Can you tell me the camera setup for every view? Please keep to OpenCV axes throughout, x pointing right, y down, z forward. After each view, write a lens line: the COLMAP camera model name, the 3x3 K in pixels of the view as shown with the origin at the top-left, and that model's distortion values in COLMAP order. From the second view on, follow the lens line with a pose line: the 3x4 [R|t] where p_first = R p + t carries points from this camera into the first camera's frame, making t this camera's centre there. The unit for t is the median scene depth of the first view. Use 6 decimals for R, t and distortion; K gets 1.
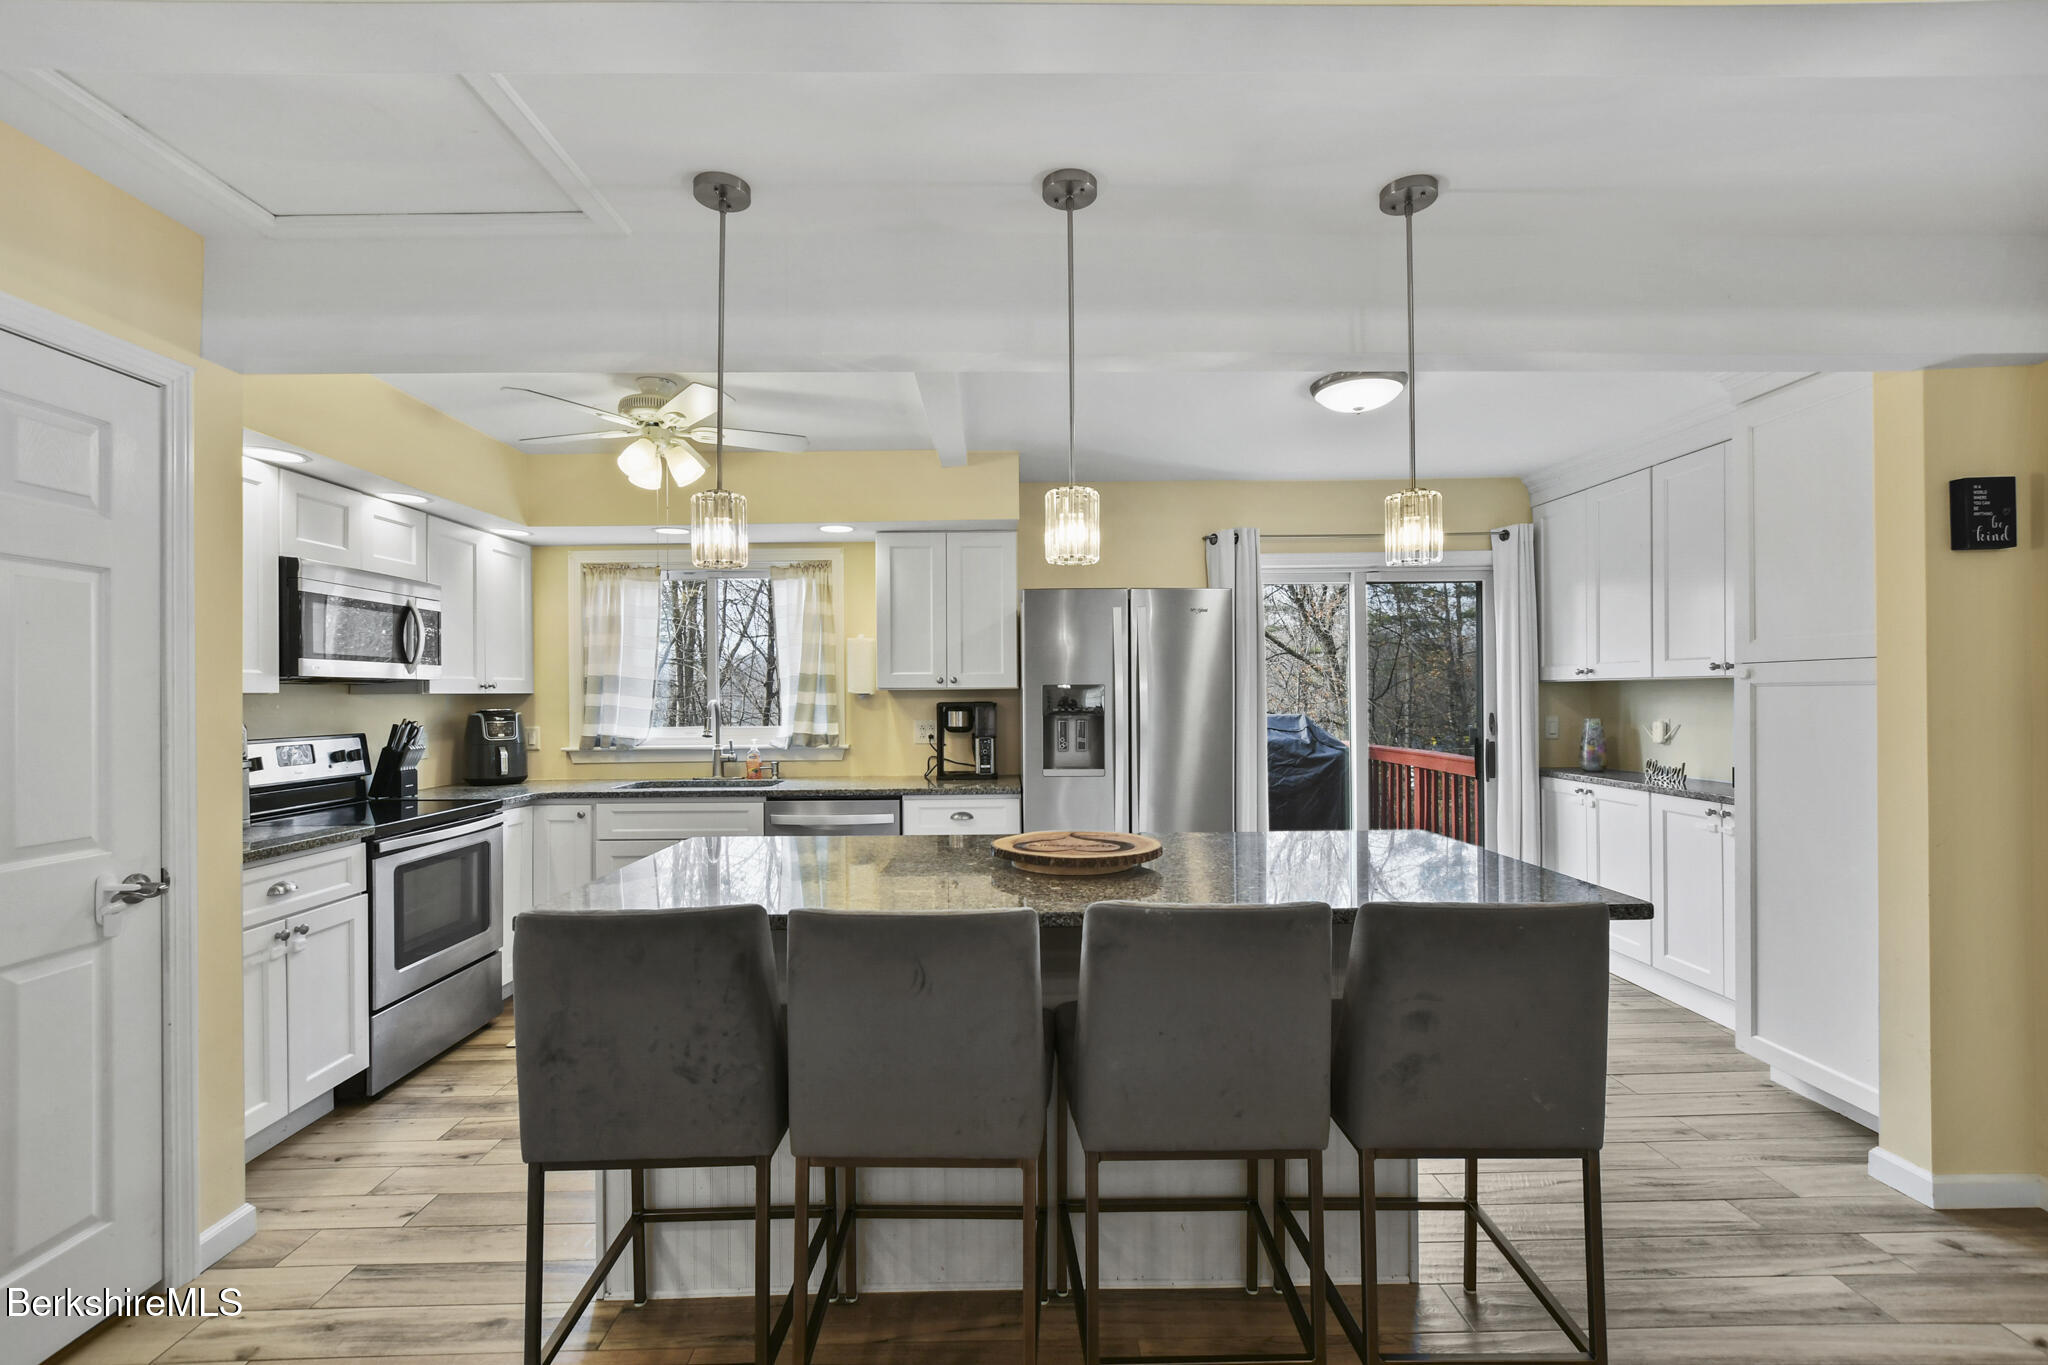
lens RADIAL K [[890.5, 0, 1021.3], [0, 890.5, 693.0], [0, 0, 1]] dist [-0.017177, 0.005715]
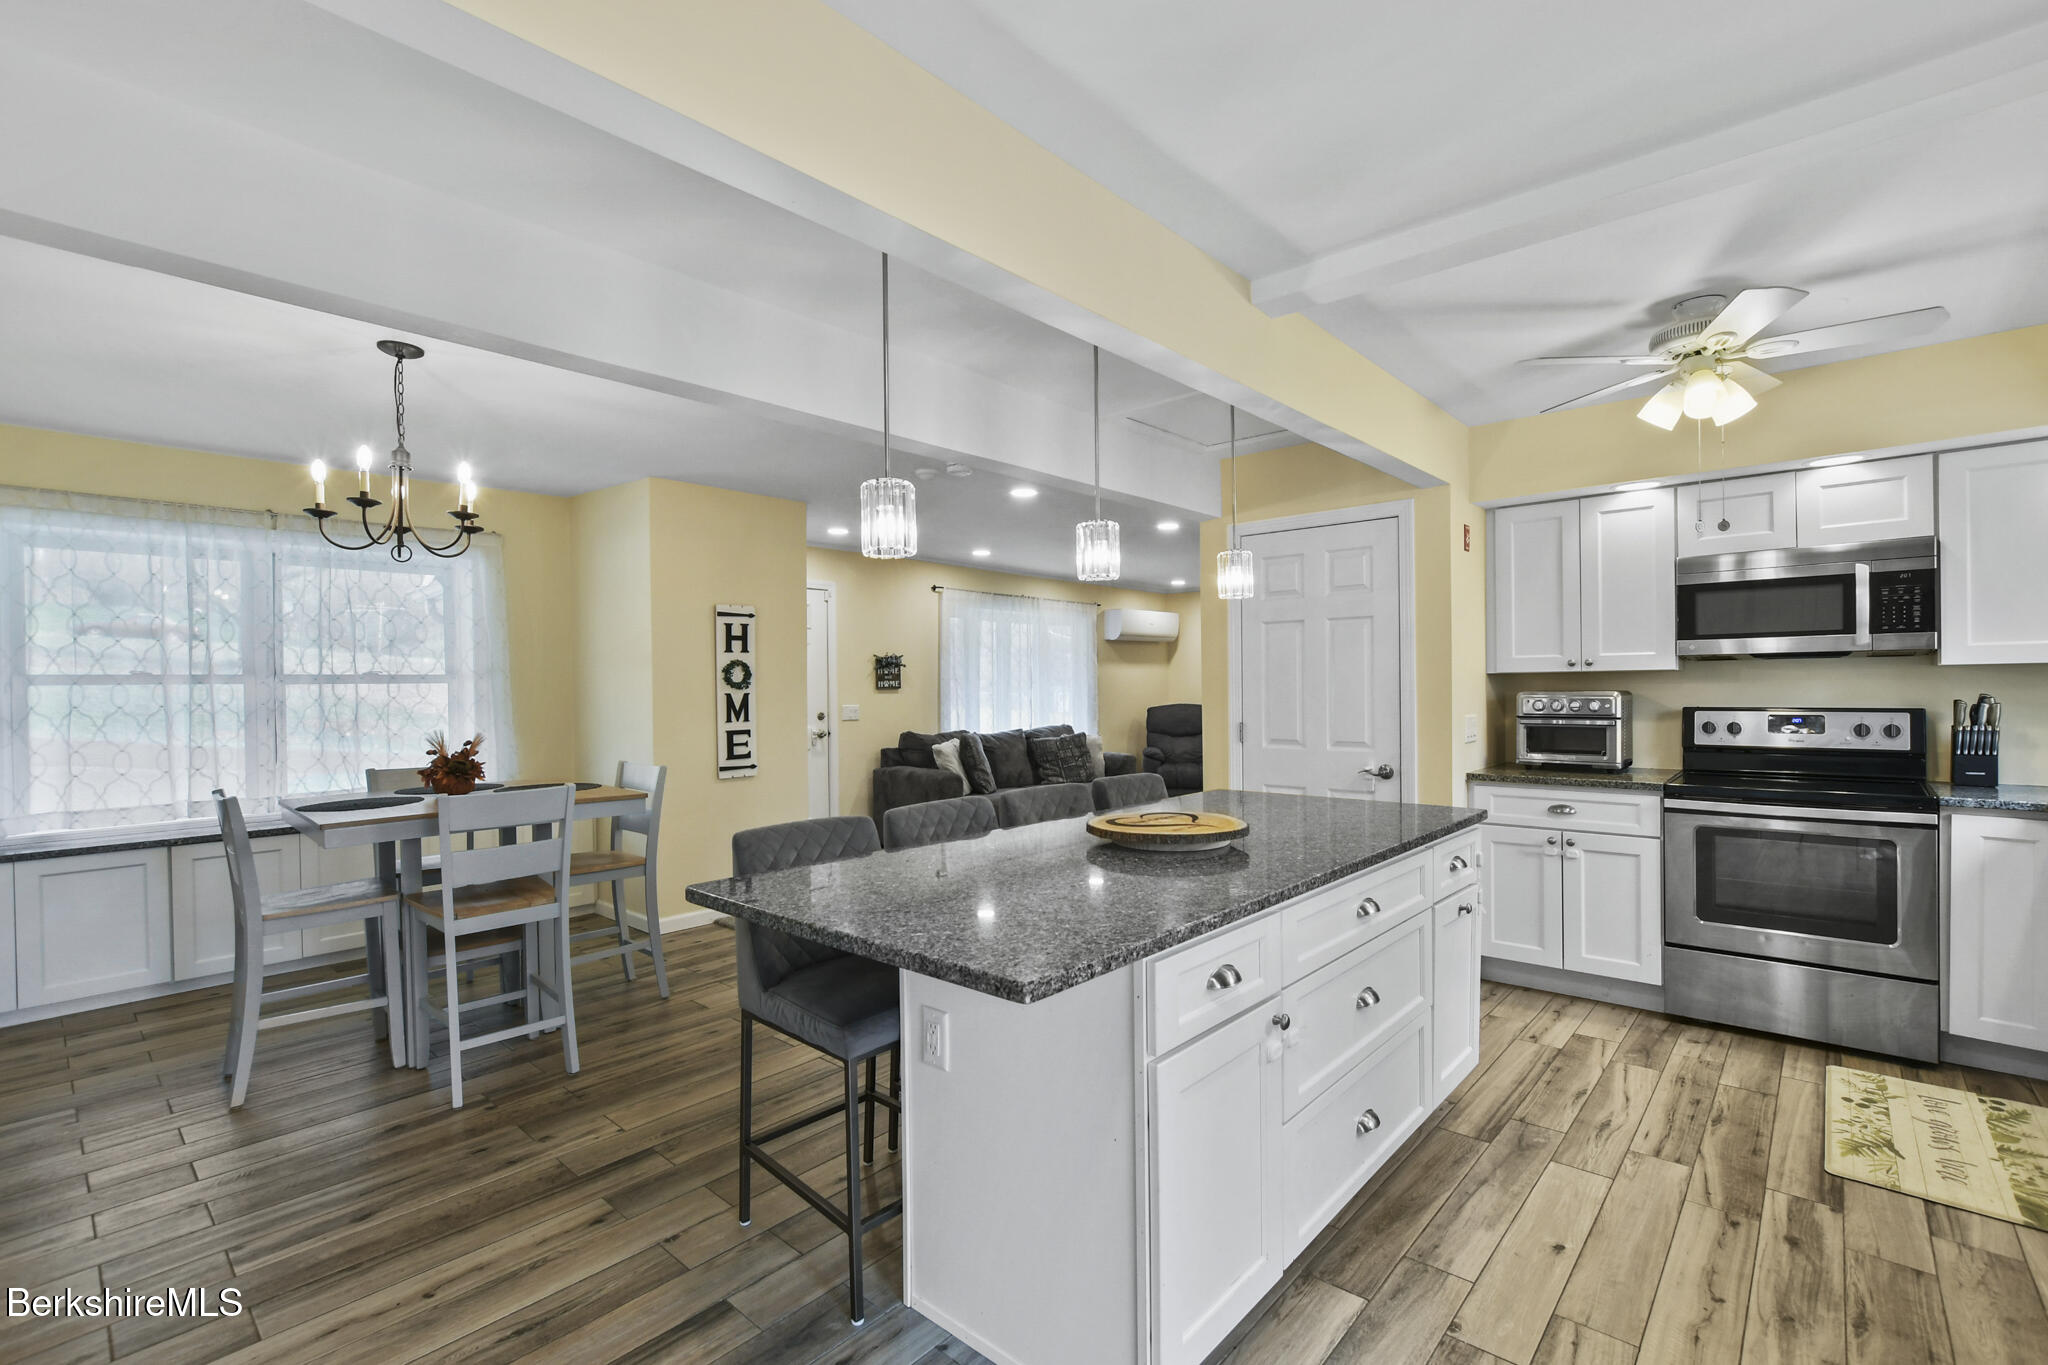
lens RADIAL K [[913.9, 0, 1016.7], [0, 913.9, 692.0], [0, 0, 1]] dist [-0.017486, 0.006352]
pose [[-0.680619, 0.023473, -0.732261, 0.490500], [0.020814, 0.999703, 0.012700, -0.002465], [0.732342, -0.006597, -0.680905, 0.805710]]
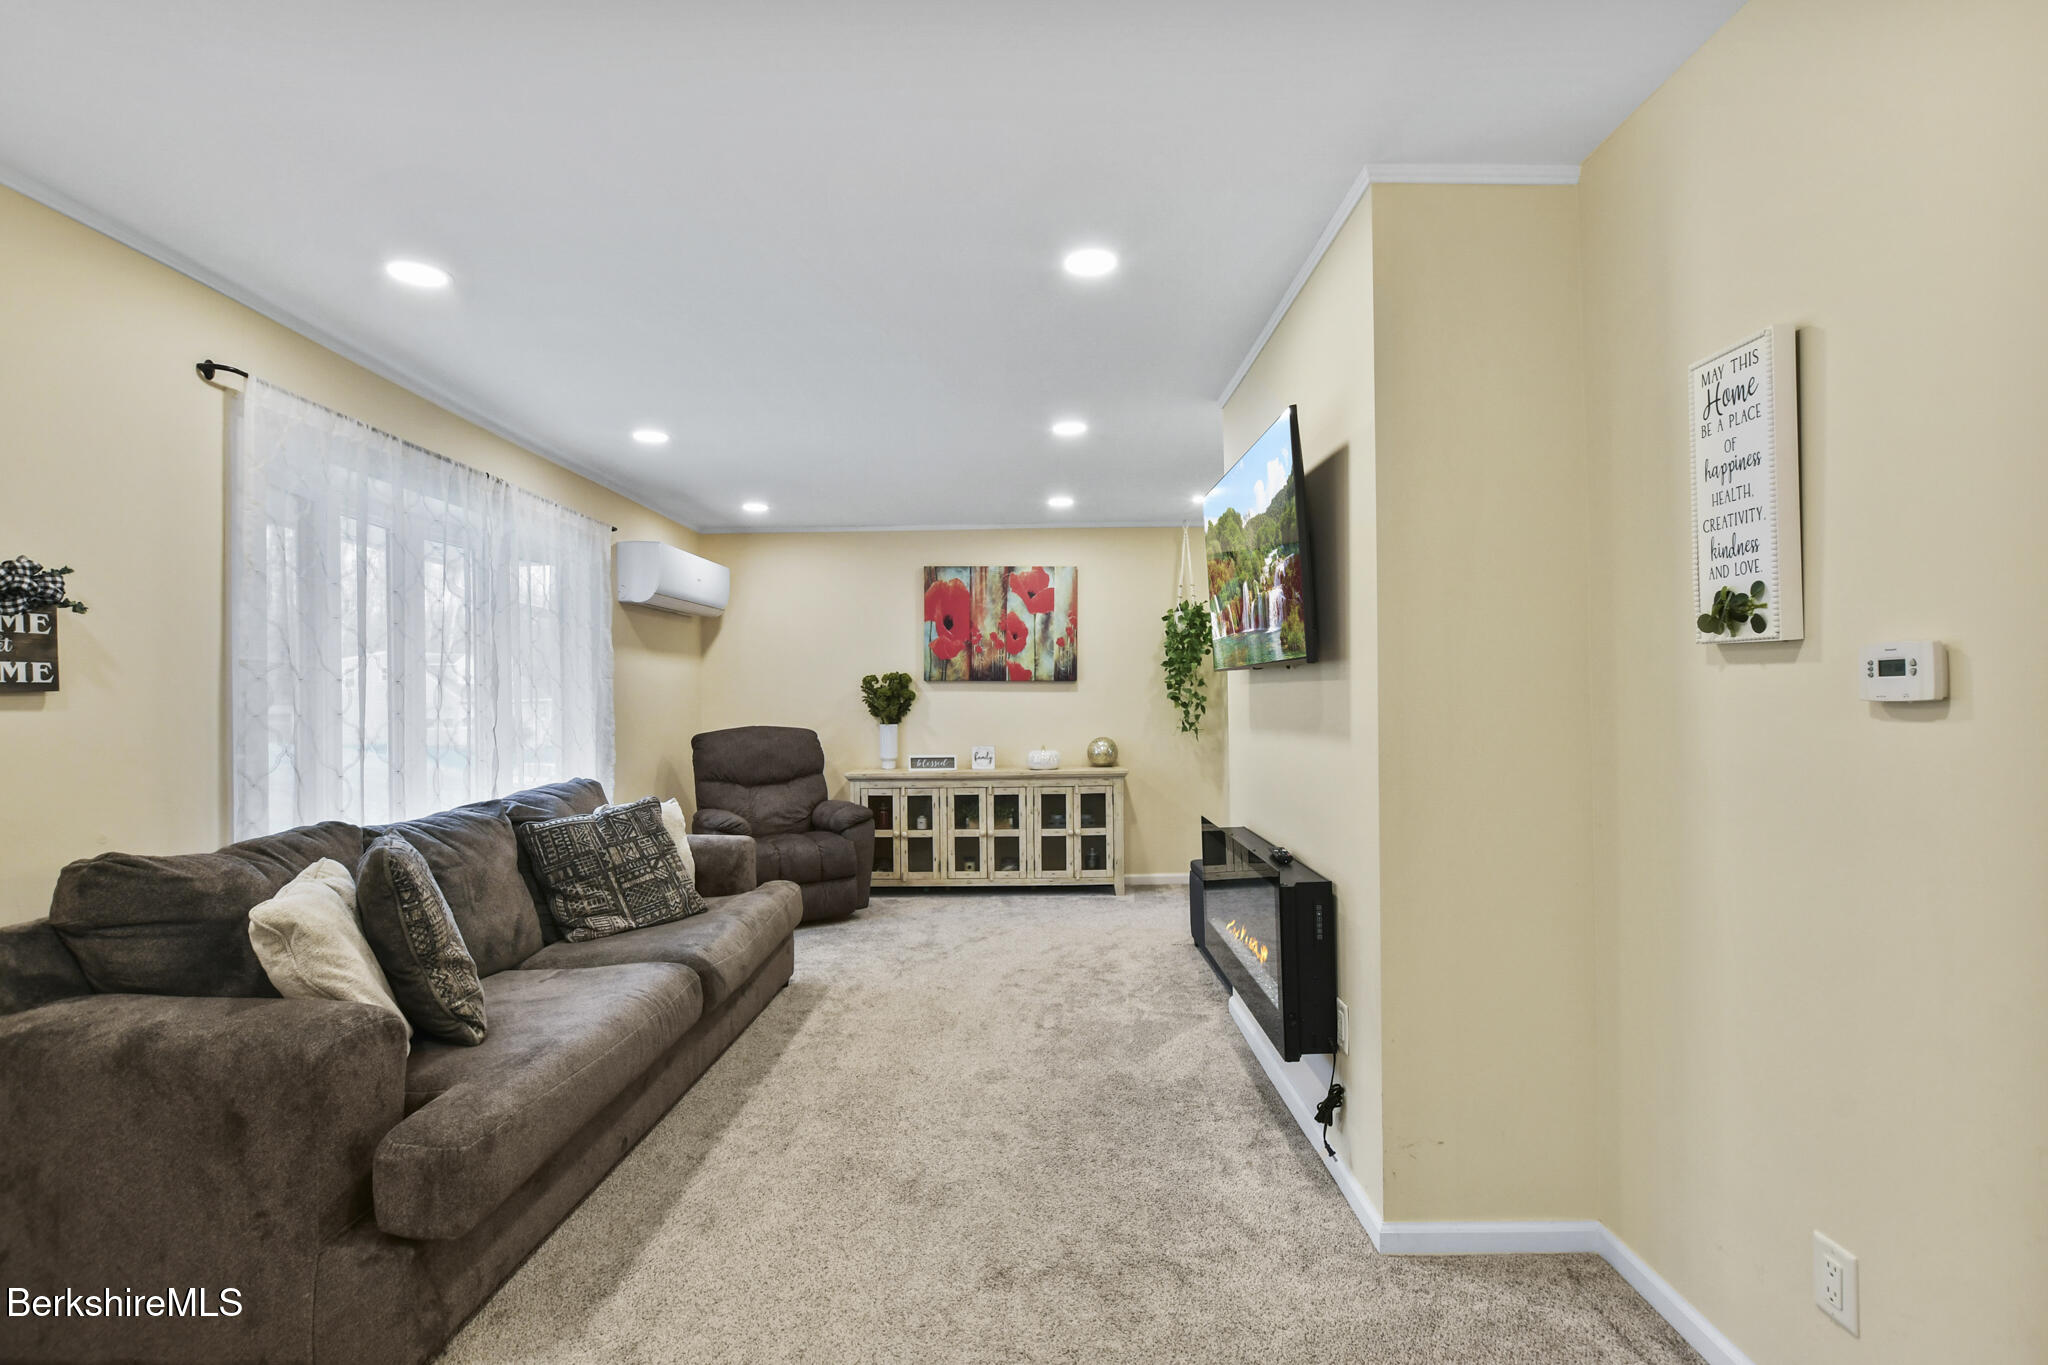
lens RADIAL K [[932.3, 0, 1021.7], [0, 932.3, 692.6], [0, 0, 1]] dist [-0.002930, 0.000676]
pose [[-0.029235, 0.007206, -0.999547, -0.183474], [0.016428, 0.999842, 0.006727, 0.014331], [0.999438, -0.016224, -0.029349, -0.048392]]
